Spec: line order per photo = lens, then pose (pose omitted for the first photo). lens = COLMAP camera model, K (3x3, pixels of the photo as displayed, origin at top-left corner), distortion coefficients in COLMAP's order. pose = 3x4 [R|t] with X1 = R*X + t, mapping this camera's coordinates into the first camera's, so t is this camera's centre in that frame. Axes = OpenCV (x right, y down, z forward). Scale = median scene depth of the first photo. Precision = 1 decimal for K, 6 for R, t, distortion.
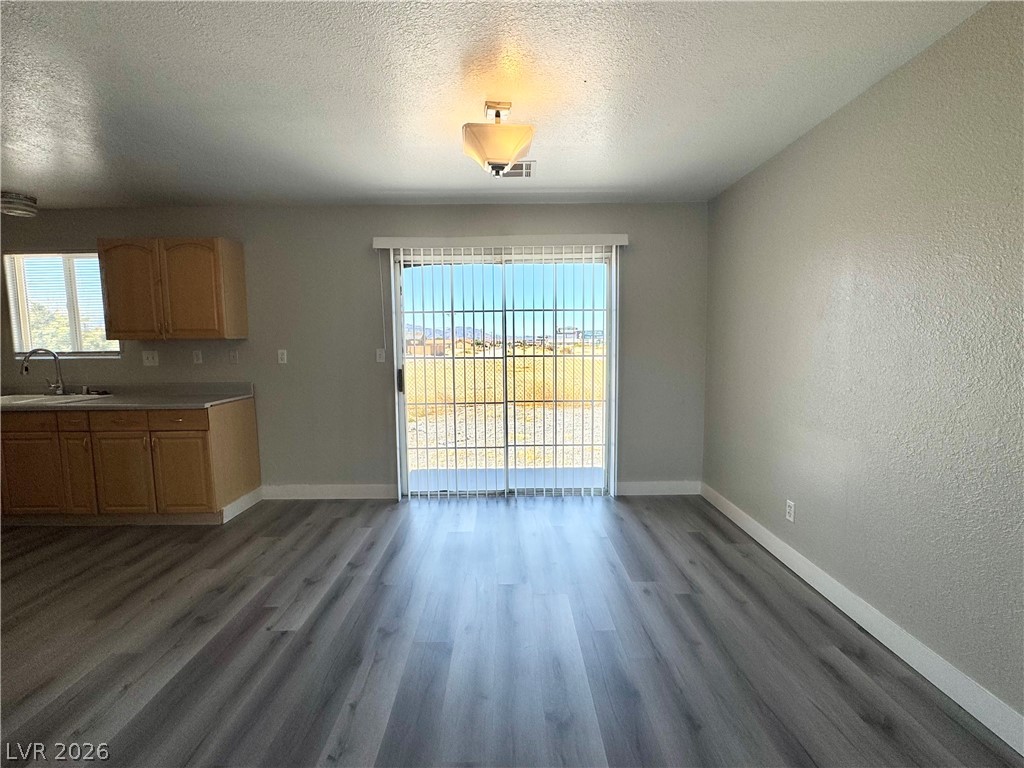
lens RADIAL K [[472.4, 0, 508.6], [0, 472.4, 384.8], [0, 0, 1]] dist [-0.000468, 0.000274]
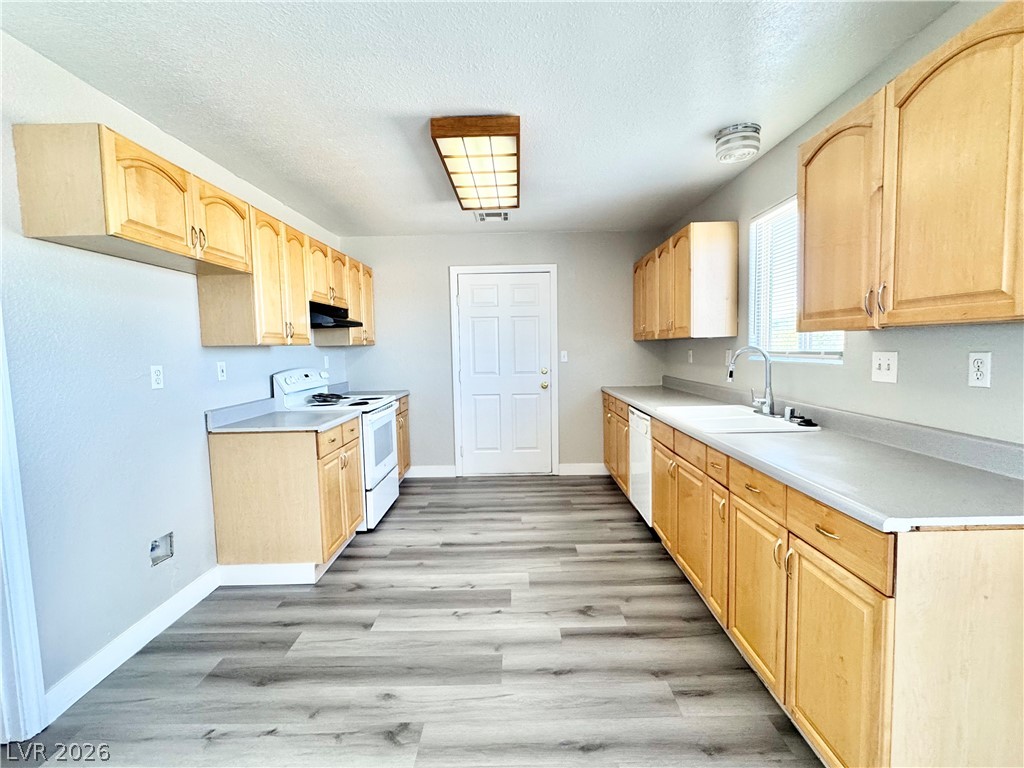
lens RADIAL K [[472.4, 0, 508.6], [0, 472.4, 384.8], [0, 0, 1]] dist [-0.000468, 0.000274]
pose [[-0.008975, 0.088327, -0.996051, -0.269729], [-0.070666, 0.993545, 0.088741, -0.053661], [0.997460, 0.071184, -0.002676, 0.617397]]
